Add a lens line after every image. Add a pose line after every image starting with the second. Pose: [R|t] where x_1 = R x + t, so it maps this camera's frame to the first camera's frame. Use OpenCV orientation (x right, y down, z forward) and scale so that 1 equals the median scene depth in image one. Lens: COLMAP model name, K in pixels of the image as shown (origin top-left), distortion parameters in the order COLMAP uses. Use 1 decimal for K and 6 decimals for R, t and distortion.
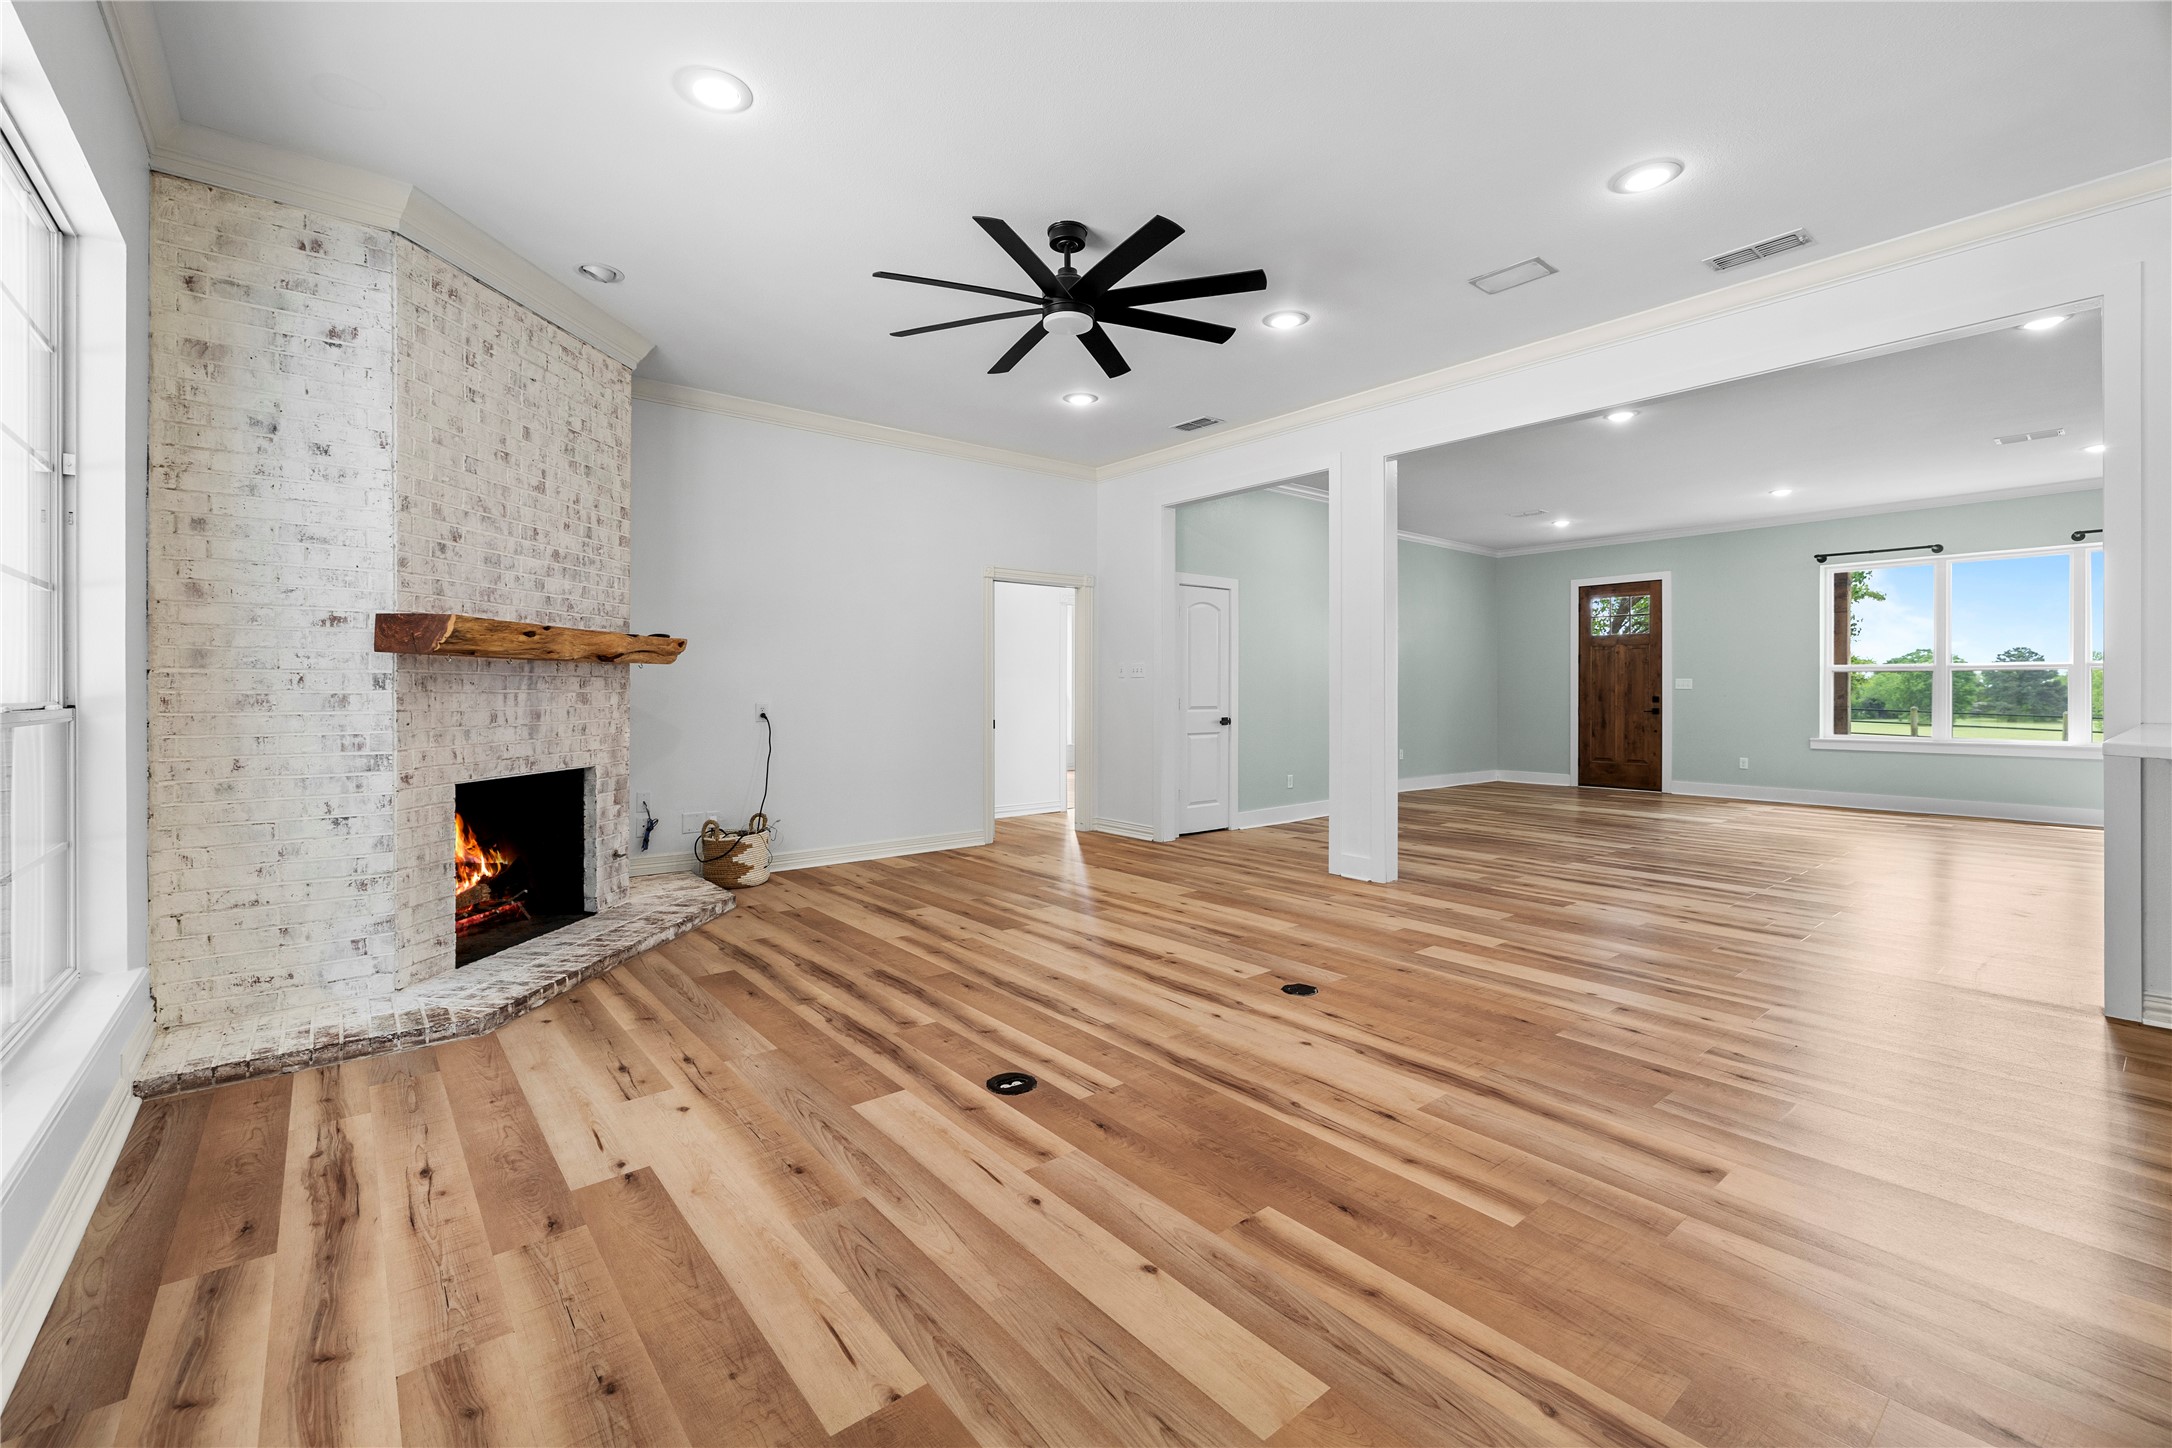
lens RADIAL K [[915.3, 0, 1085.3], [0, 915.3, 690.9], [0, 0, 1]] dist [0.000345, 0.000027]
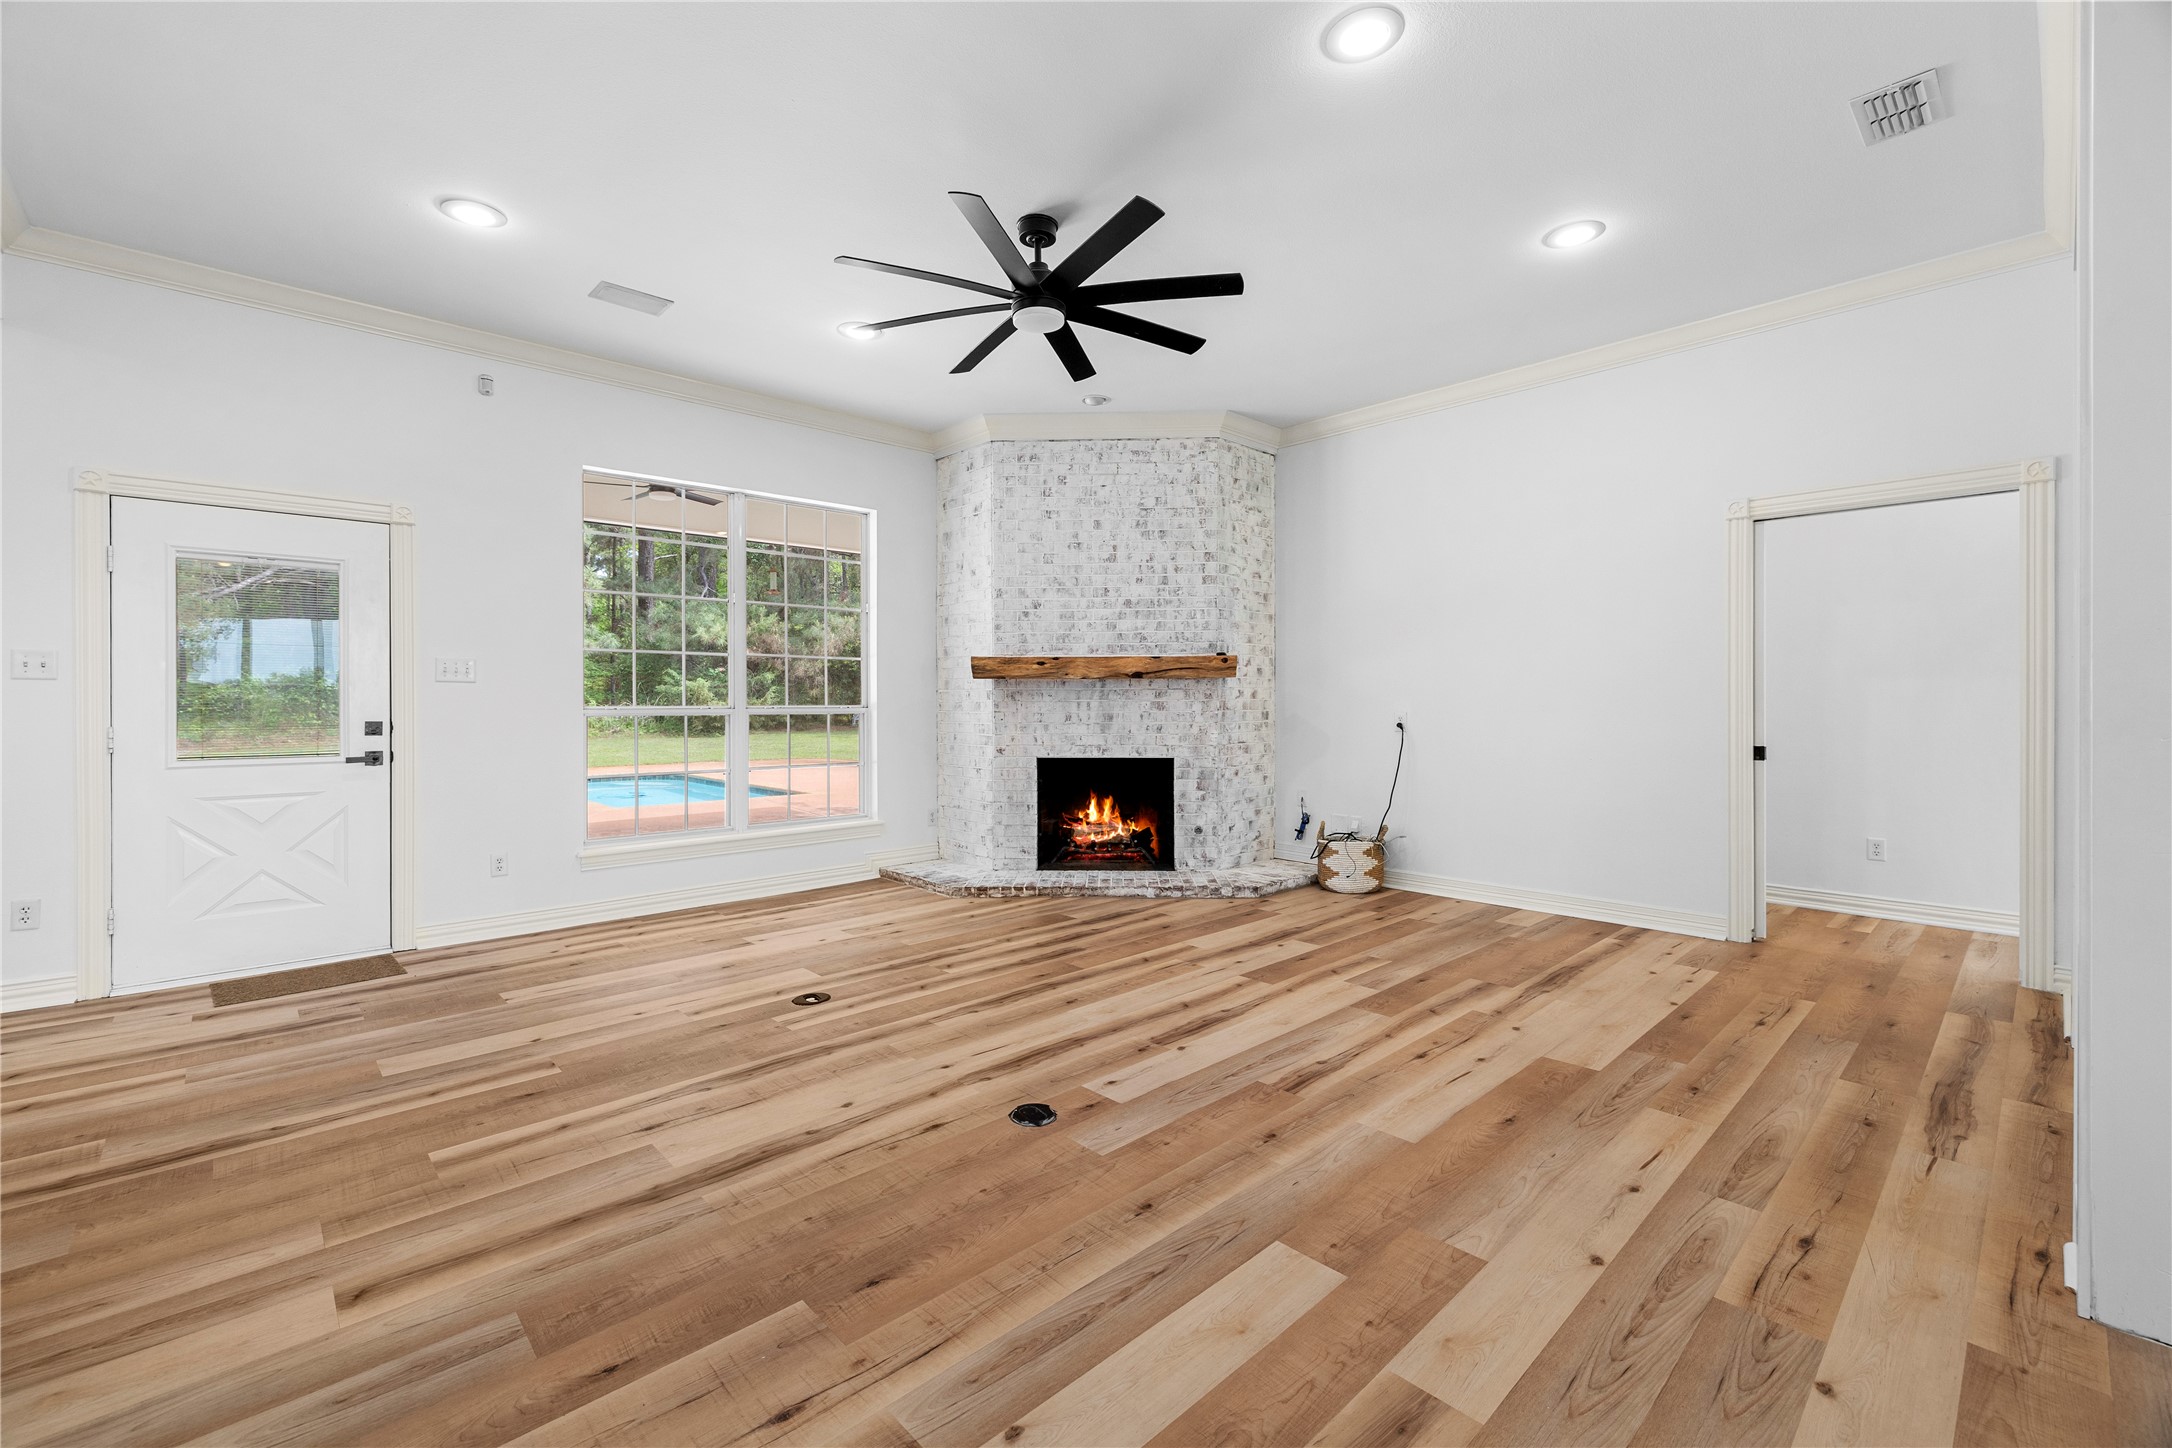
lens RADIAL K [[915.5, 0, 1085.3], [0, 915.5, 702.2], [0, 0, 1]] dist [0.002486, 0.000238]
pose [[0.064916, 0.002490, -0.997888, 1.002256], [0.001689, 0.999995, 0.002605, -0.000918], [0.997889, -0.001855, 0.064912, 1.041145]]
